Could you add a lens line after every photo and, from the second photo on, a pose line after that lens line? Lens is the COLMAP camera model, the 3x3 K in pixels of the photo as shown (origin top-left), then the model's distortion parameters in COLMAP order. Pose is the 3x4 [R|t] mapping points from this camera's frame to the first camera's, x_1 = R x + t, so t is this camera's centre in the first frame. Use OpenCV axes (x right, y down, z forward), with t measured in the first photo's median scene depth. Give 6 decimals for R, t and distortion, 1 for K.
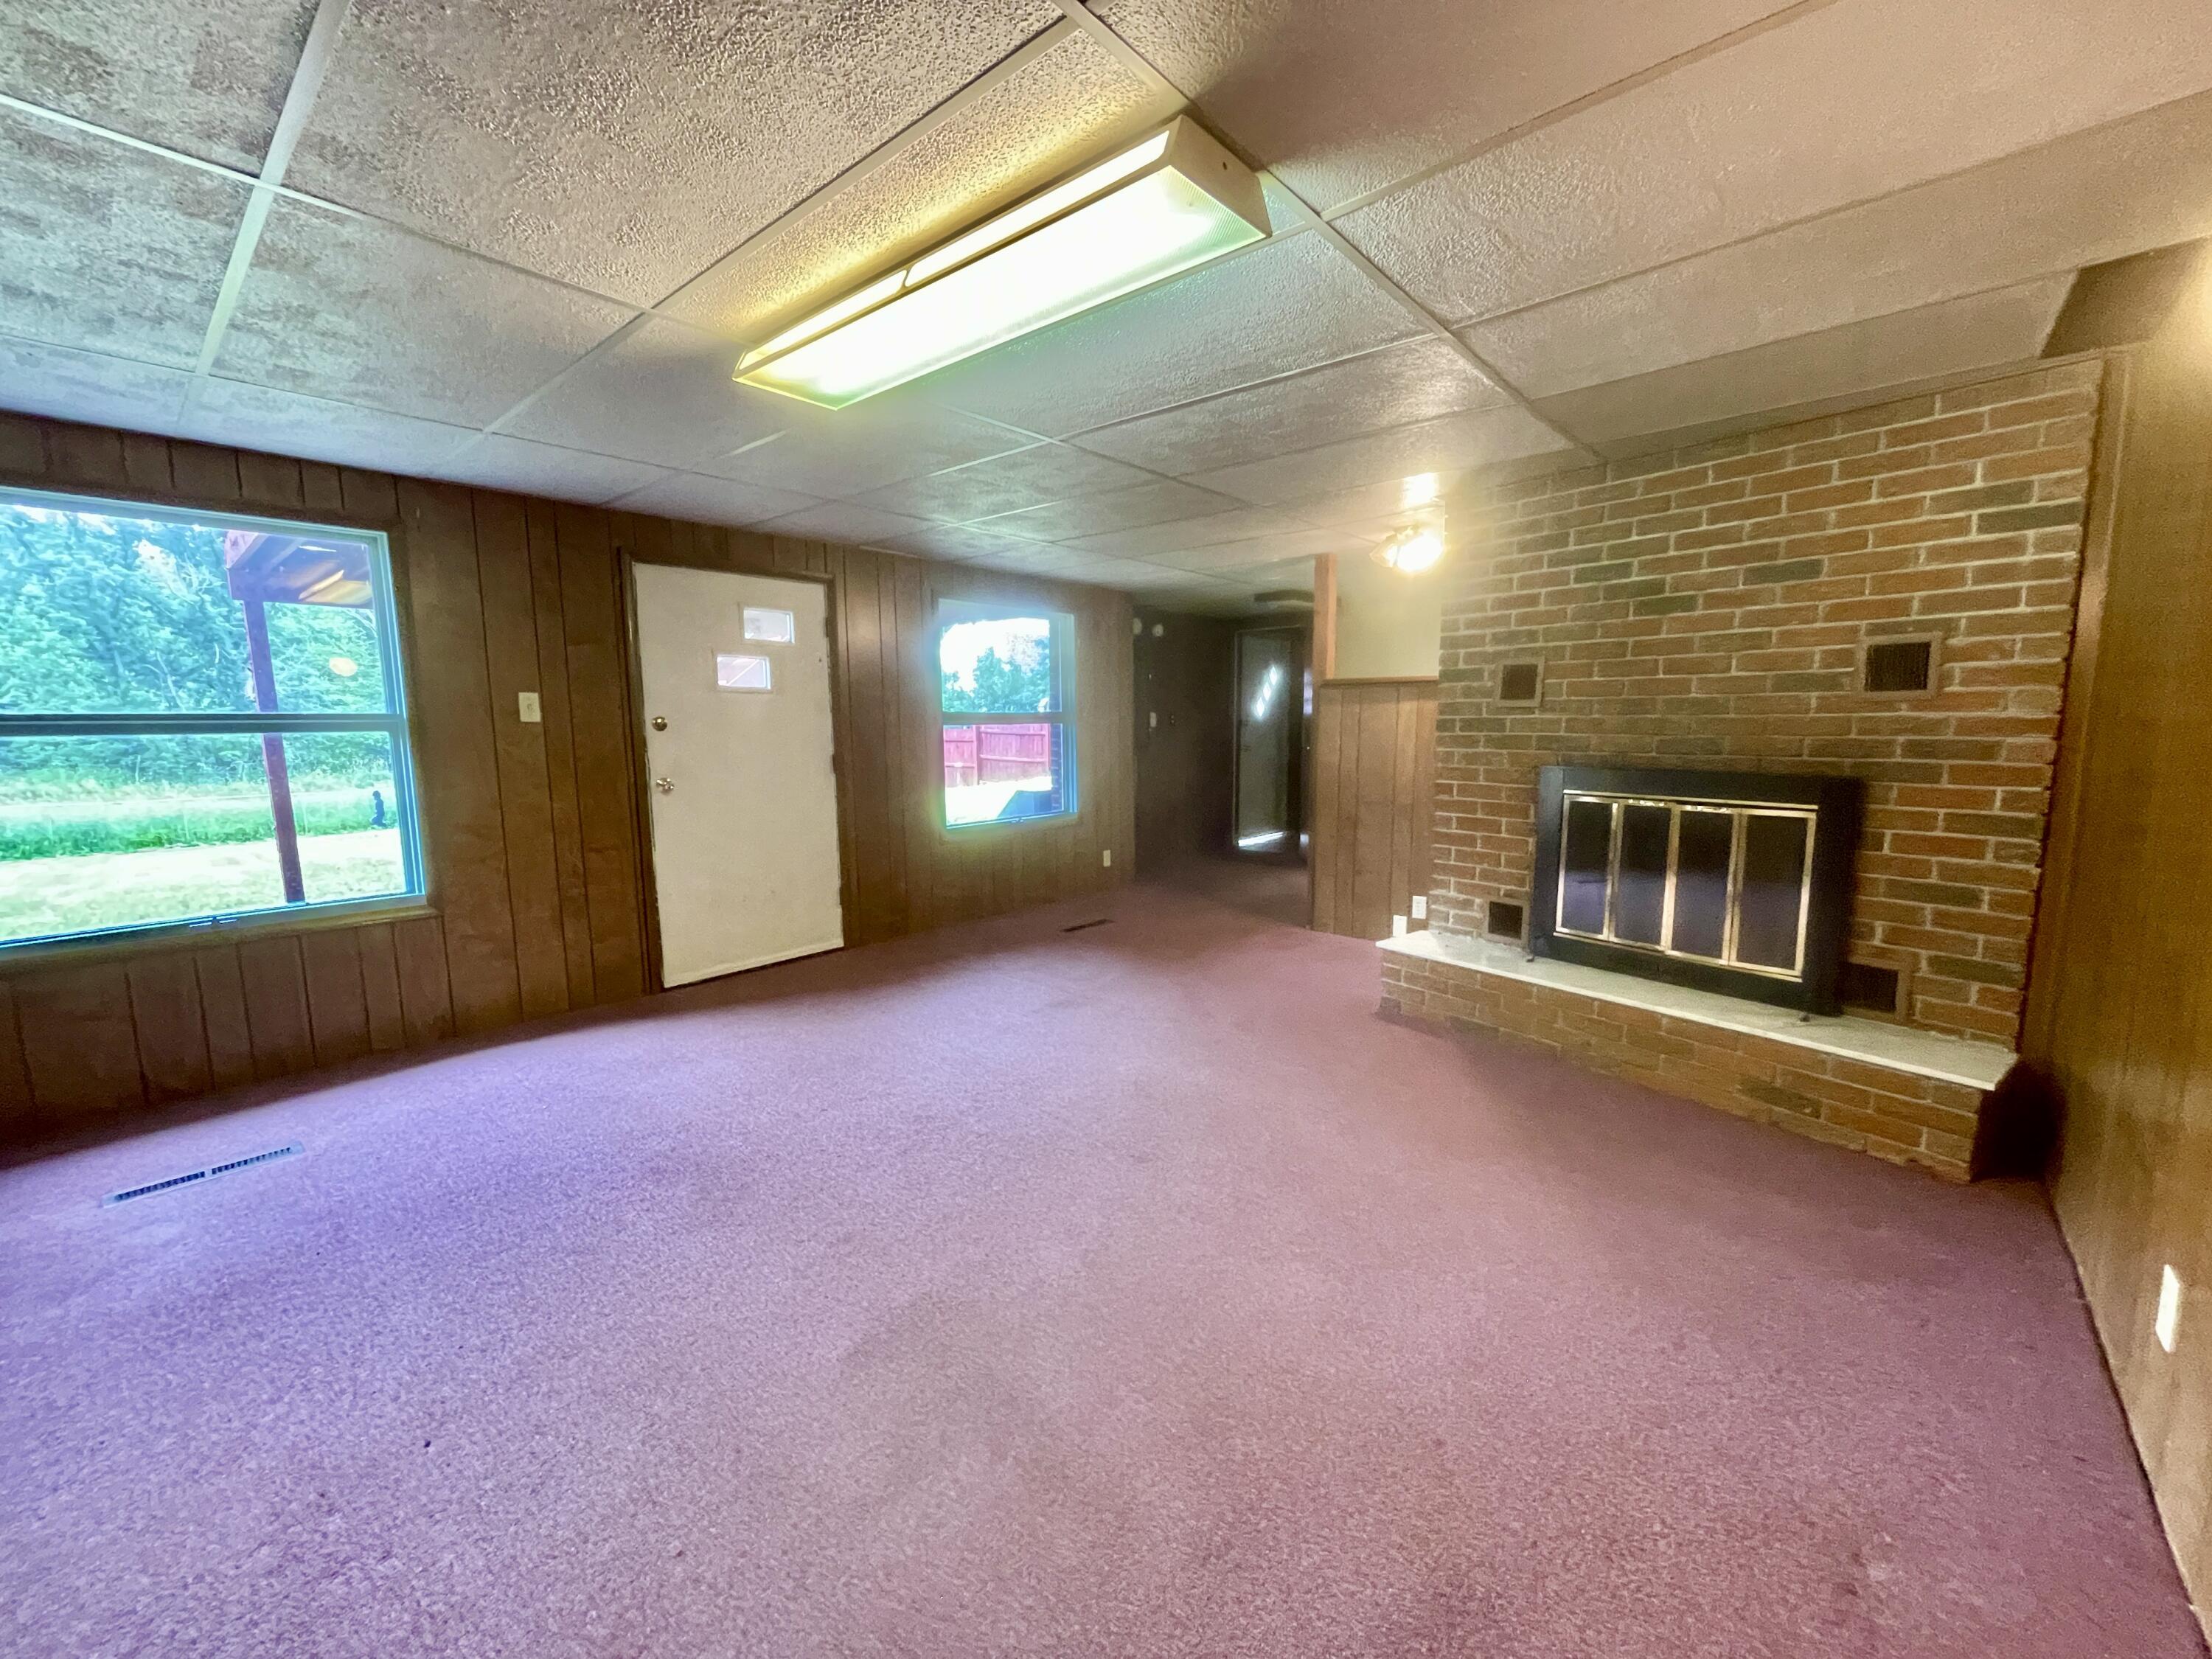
lens RADIAL K [[896.2, 0, 1086.0], [0, 896.2, 834.9], [0, 0, 1]] dist [-0.004145, -0.000216]
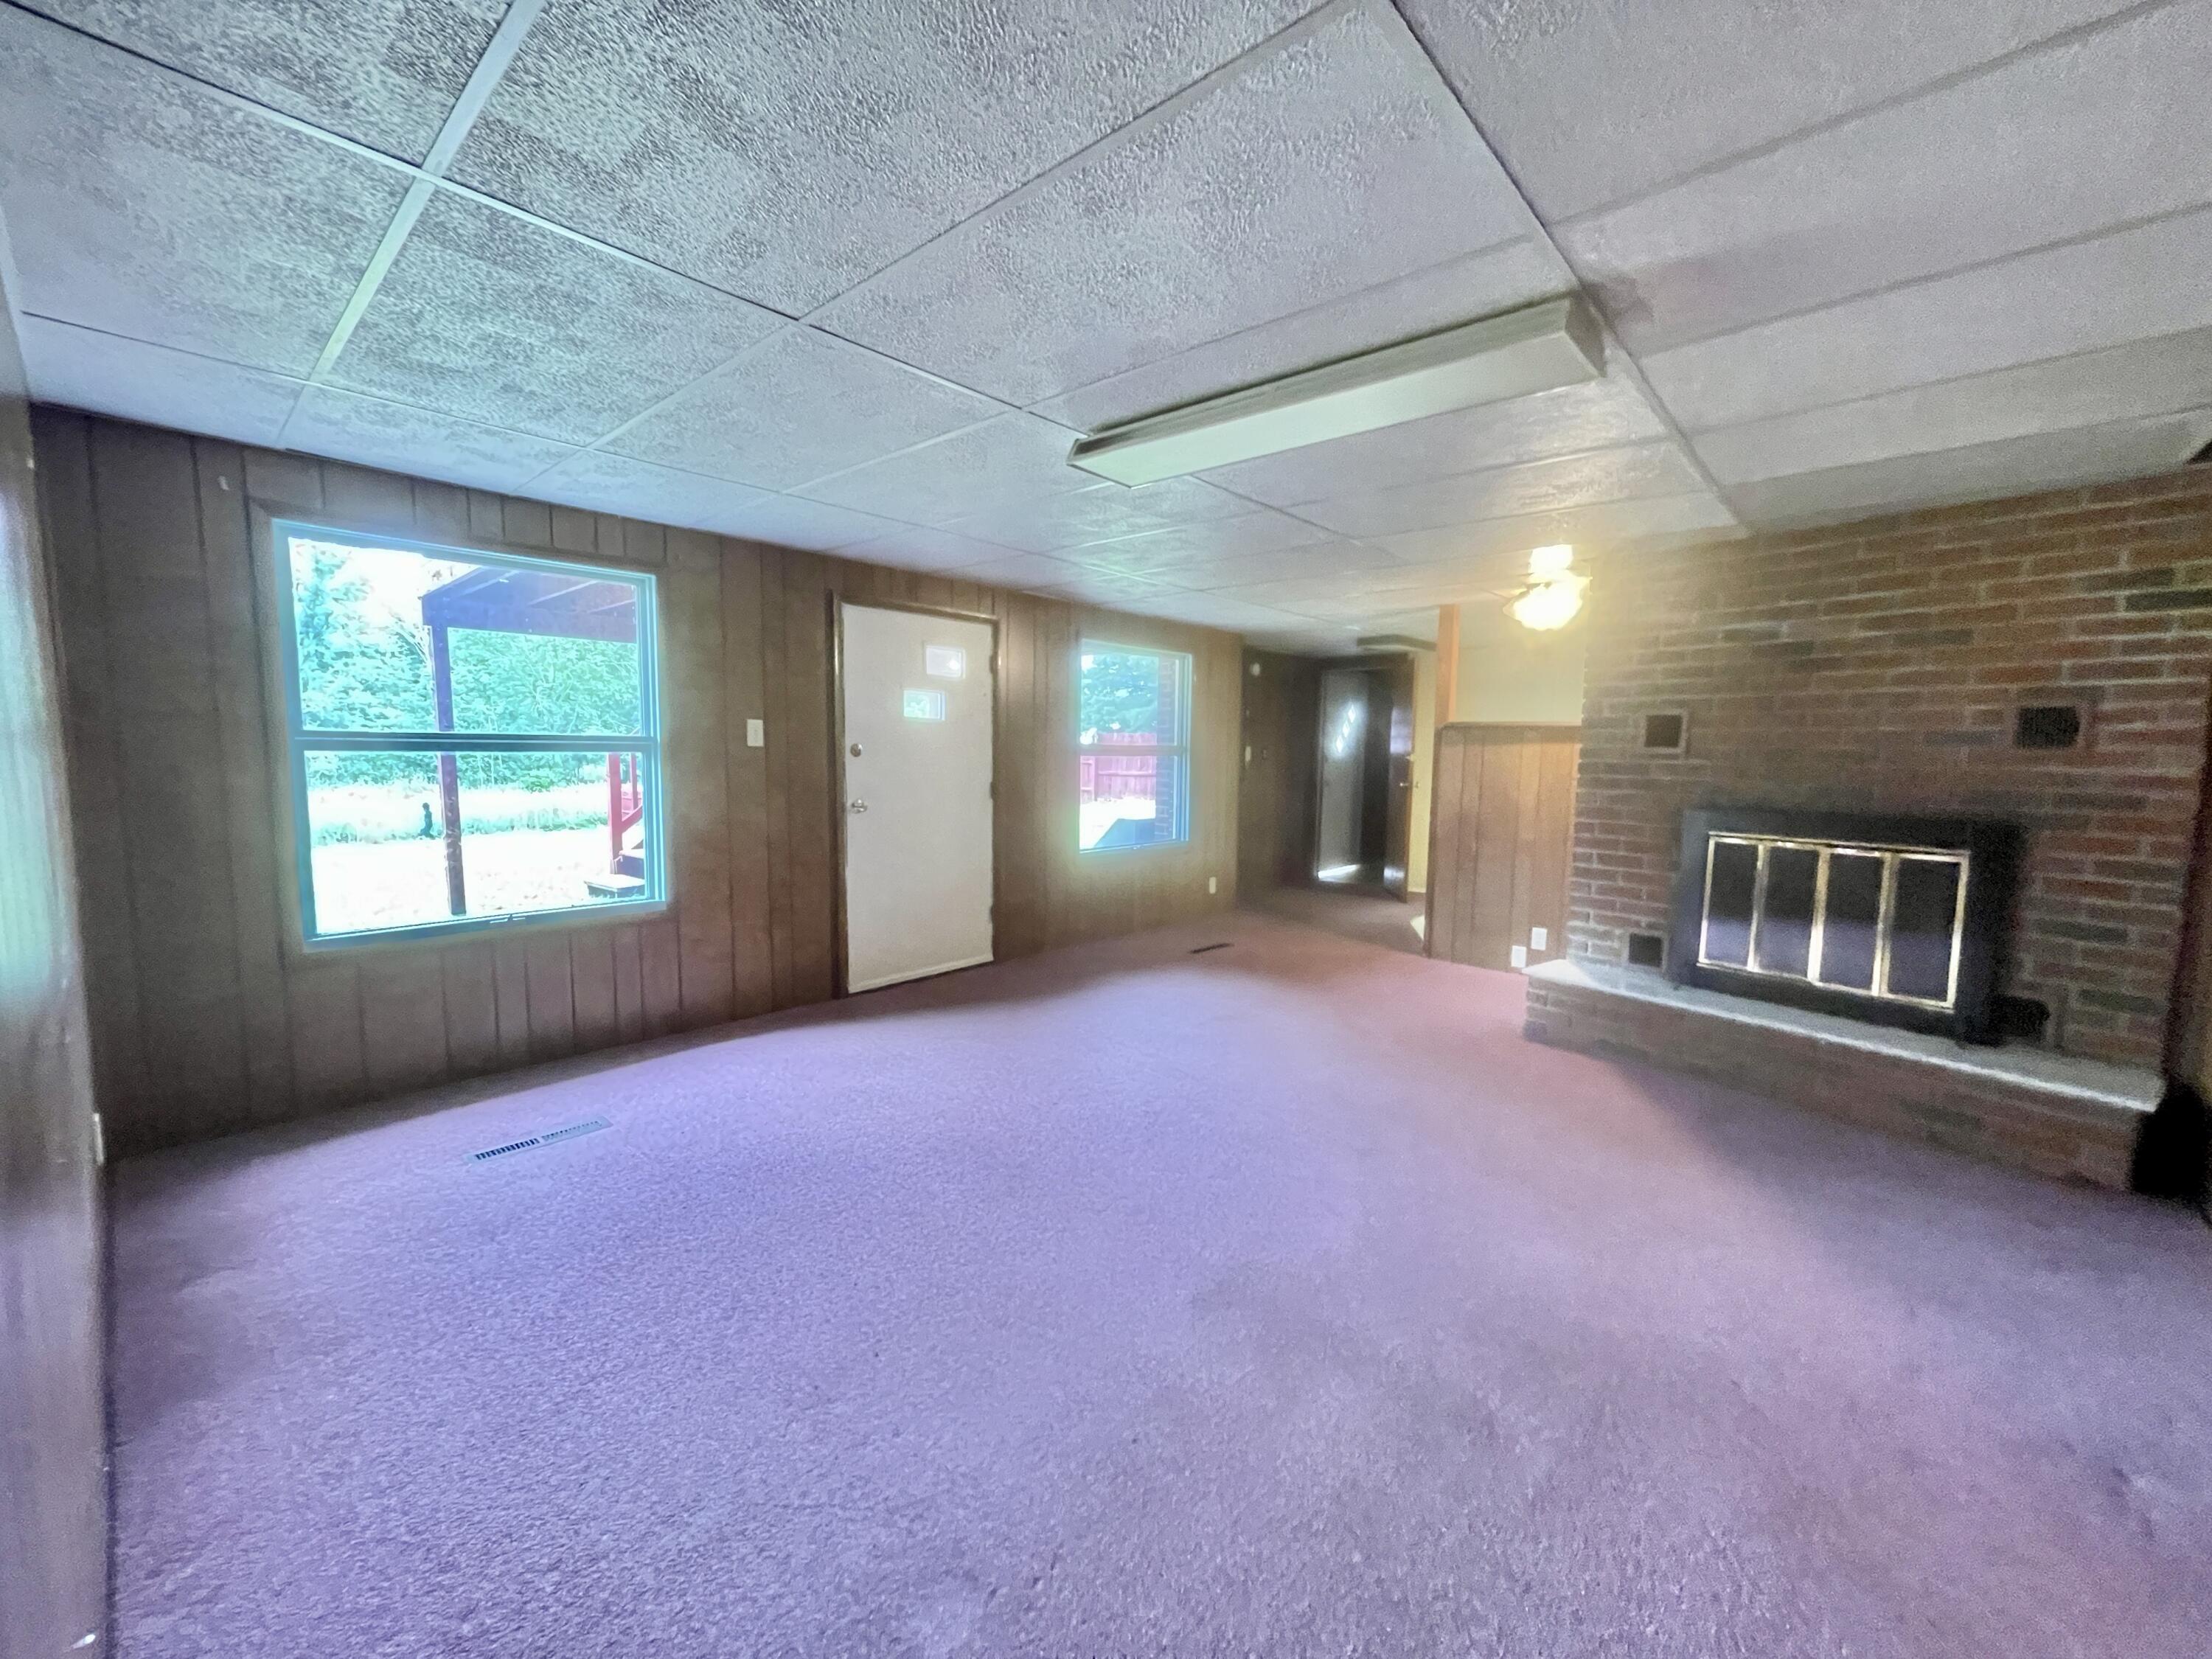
lens RADIAL K [[896.2, 0, 1086.0], [0, 896.2, 834.9], [0, 0, 1]] dist [-0.004145, -0.000216]
pose [[0.999535, 0.024307, -0.018388, -0.195364], [-0.024882, 0.999187, -0.031721, 0.007775], [0.017602, 0.032164, 0.999328, -0.093426]]
